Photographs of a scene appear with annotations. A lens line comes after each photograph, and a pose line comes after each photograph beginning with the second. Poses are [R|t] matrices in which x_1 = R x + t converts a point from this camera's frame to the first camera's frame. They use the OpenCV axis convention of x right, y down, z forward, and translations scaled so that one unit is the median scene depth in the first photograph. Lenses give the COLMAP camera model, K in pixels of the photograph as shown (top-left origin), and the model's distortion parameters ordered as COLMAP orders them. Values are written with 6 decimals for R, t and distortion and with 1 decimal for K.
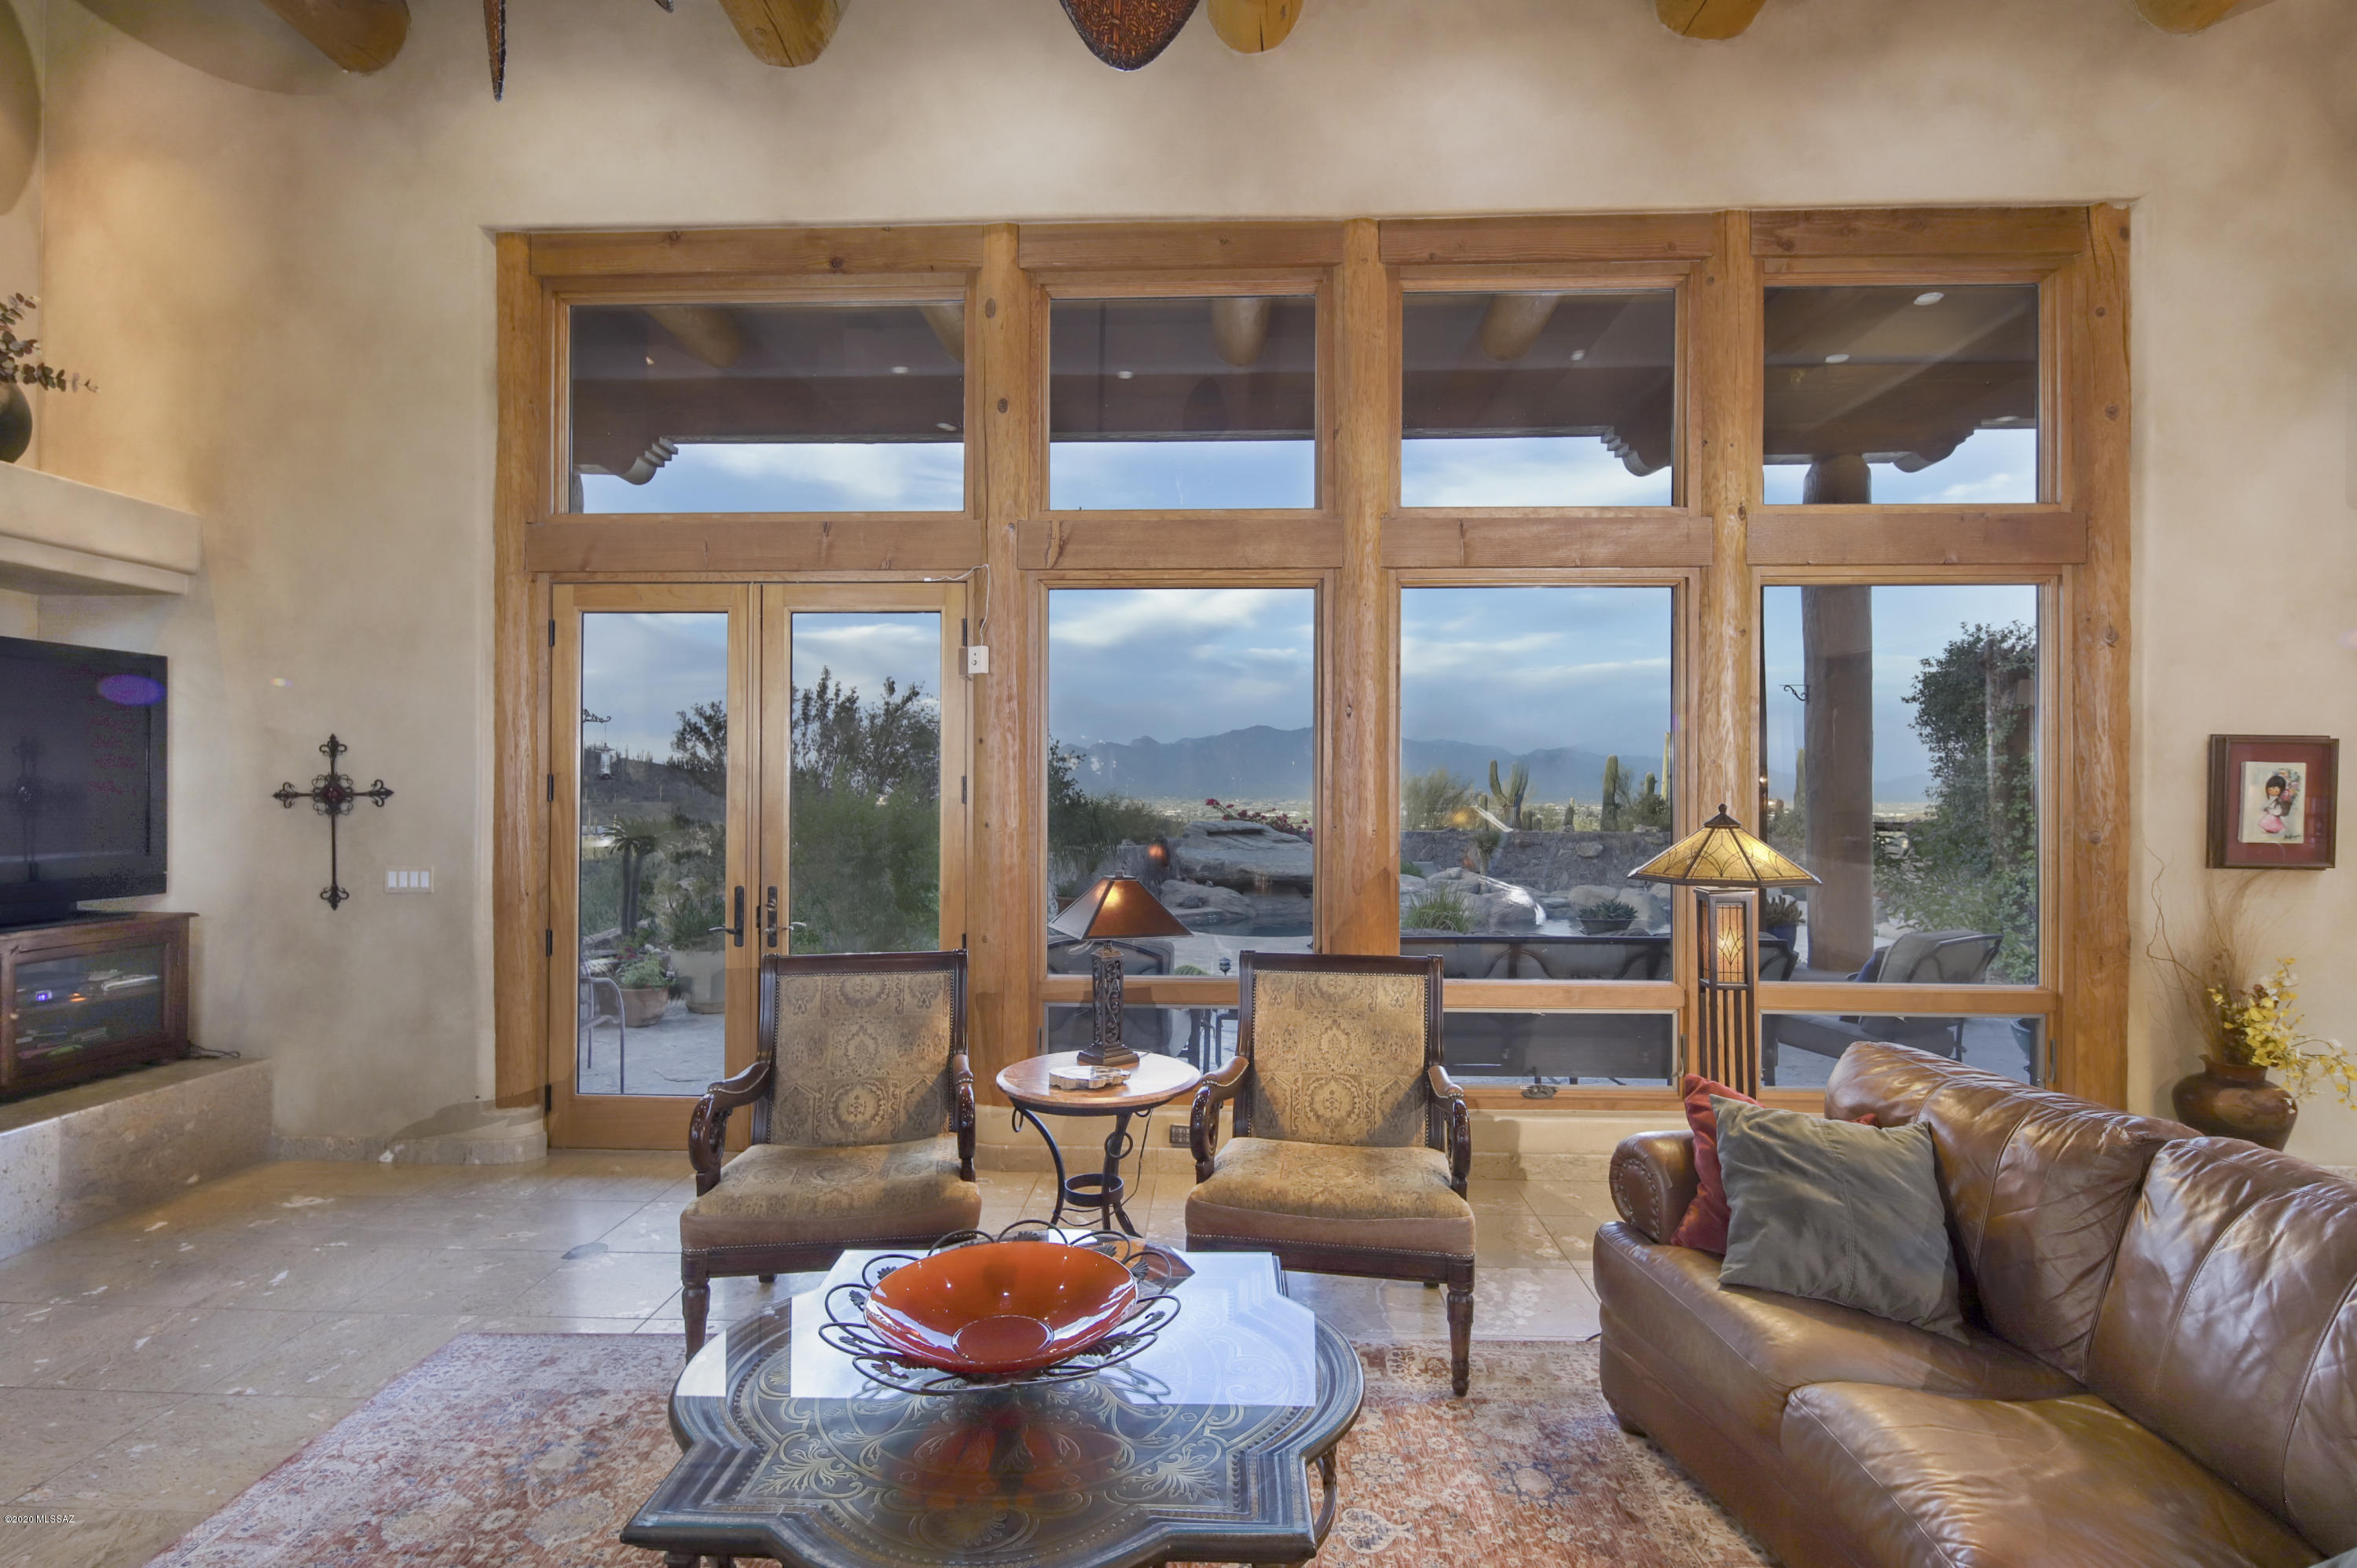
lens RADIAL K [[1183.4, 0, 1178.5], [0, 1183.4, 784.0], [0, 0, 1]] dist [0.001869, 0.000652]
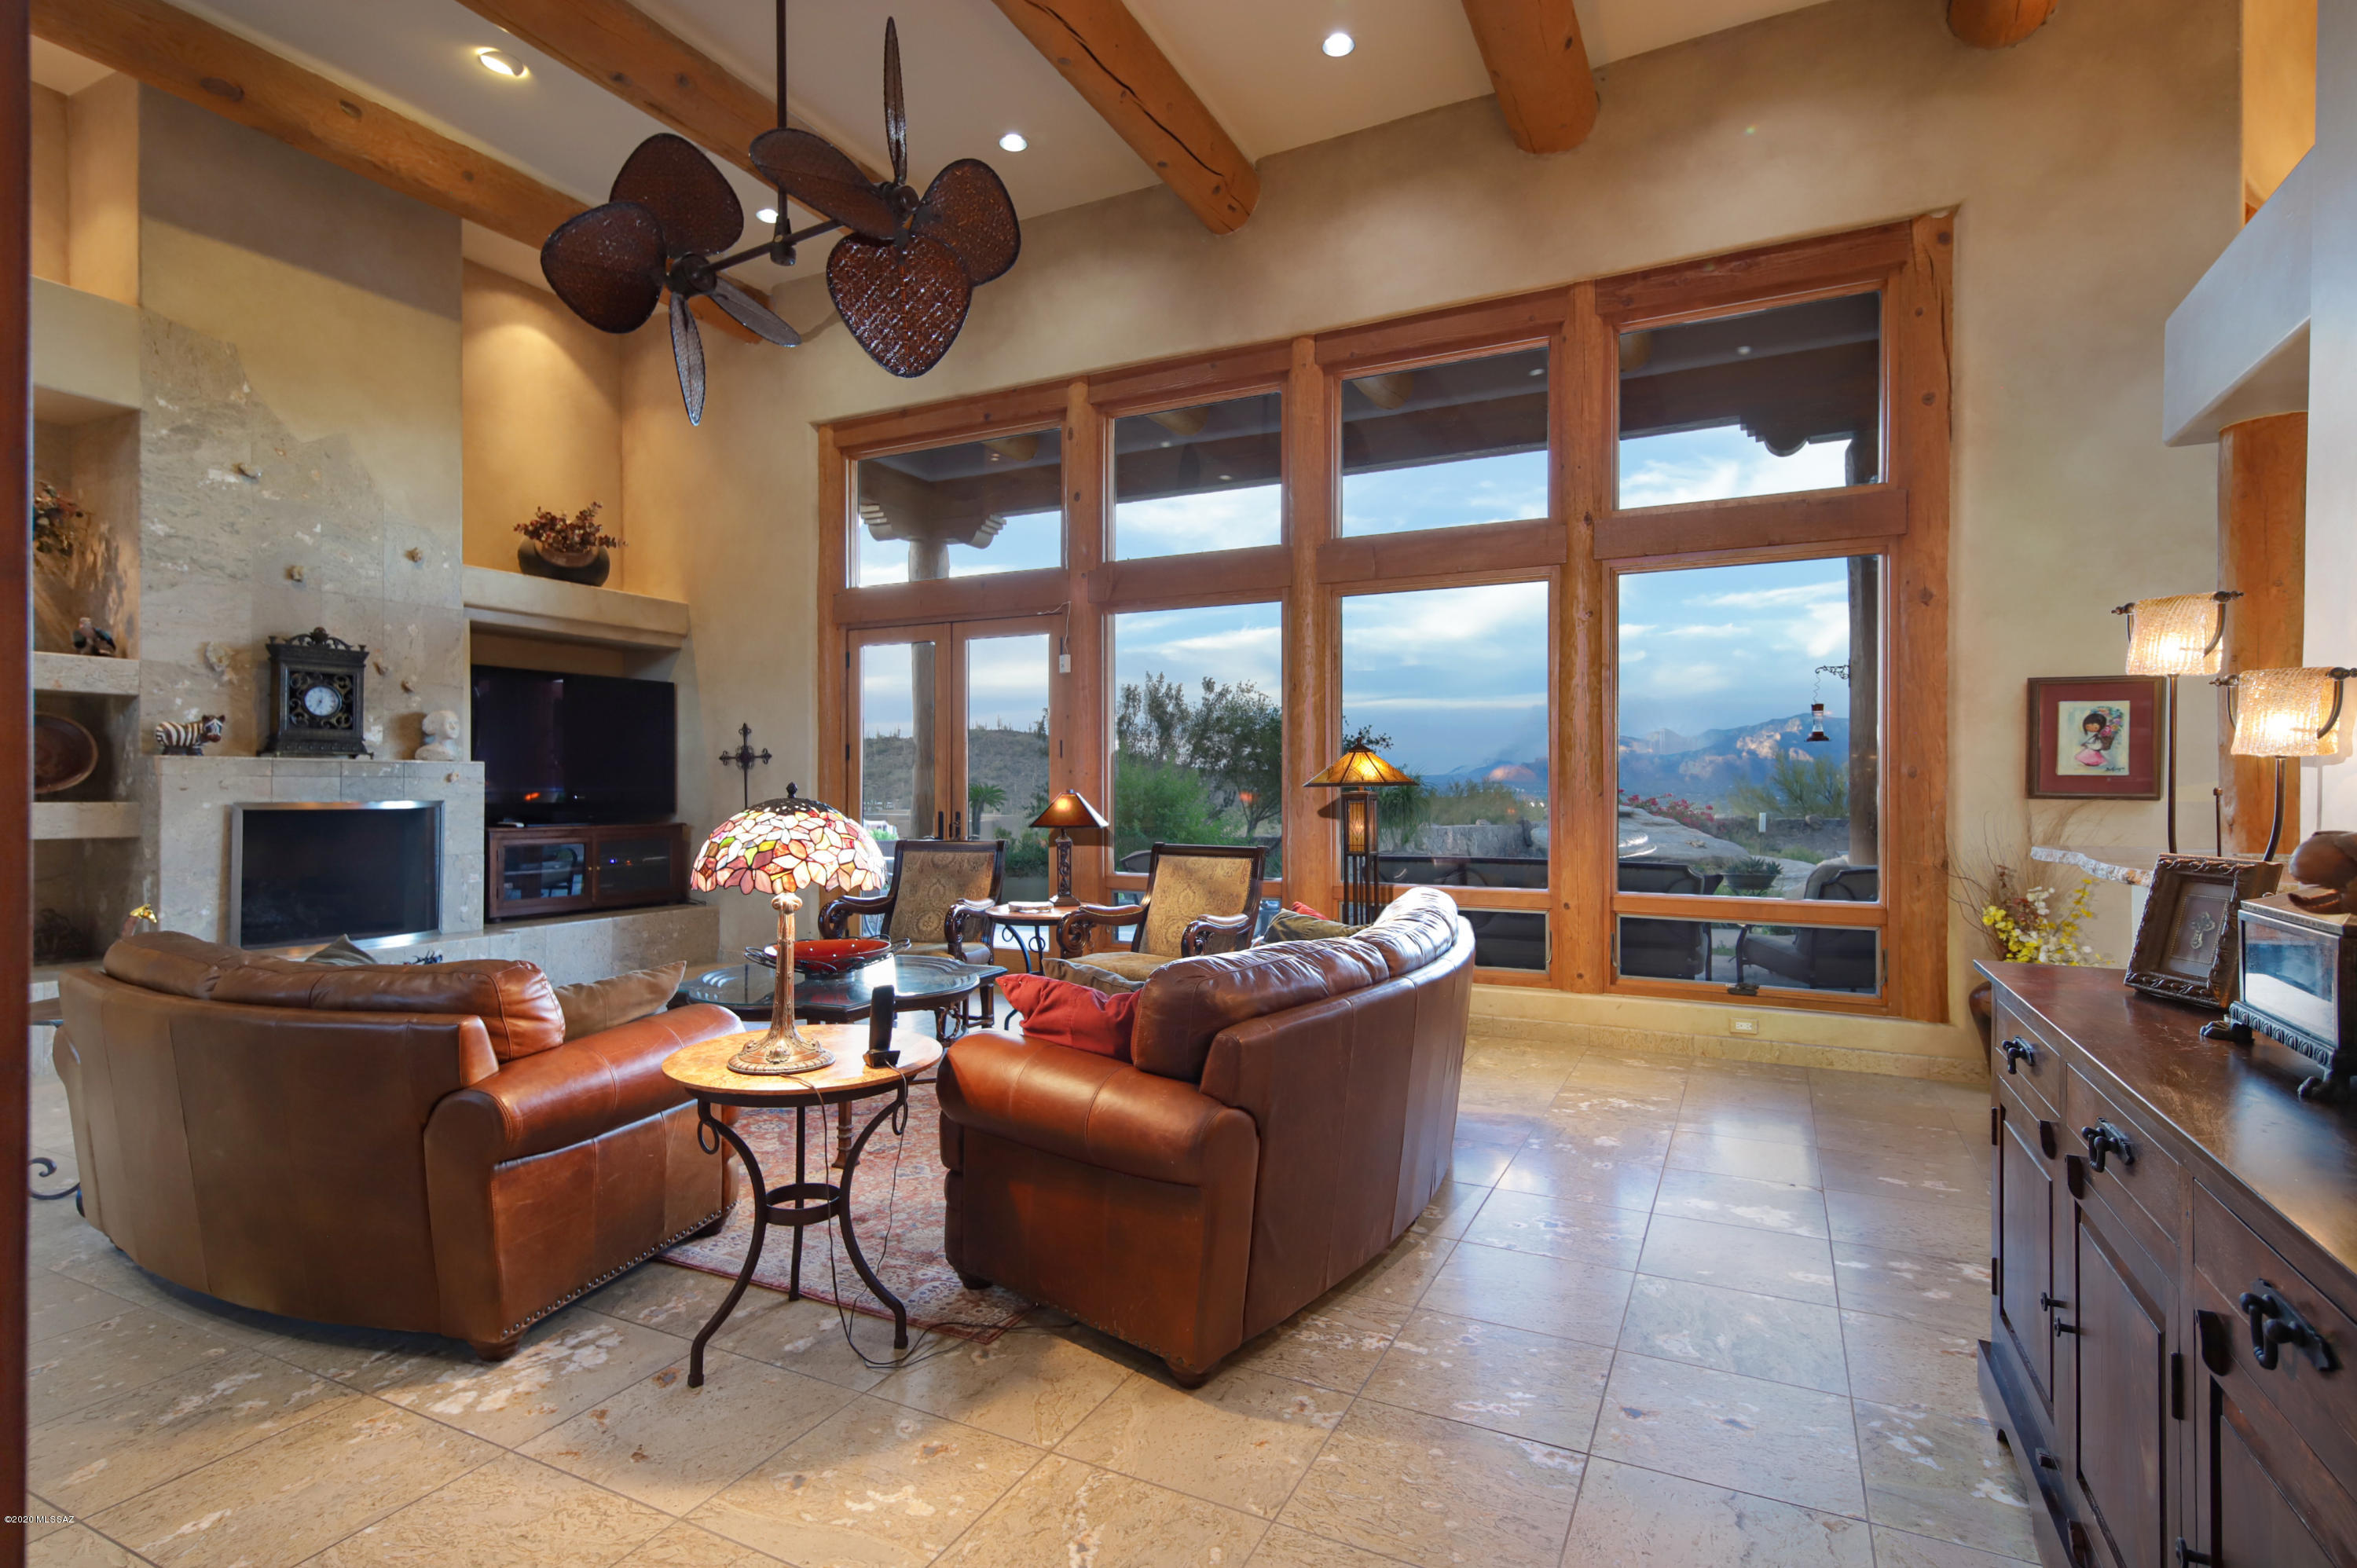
lens RADIAL K [[1164.2, 0, 1178.5], [0, 1164.2, 784.0], [0, 0, 1]] dist [0.019742, 0.000059]
pose [[0.913956, -0.005029, -0.405782, 0.579138], [0.006082, 0.999981, 0.001307, 0.050103], [0.405767, -0.003663, 0.913969, -0.323652]]
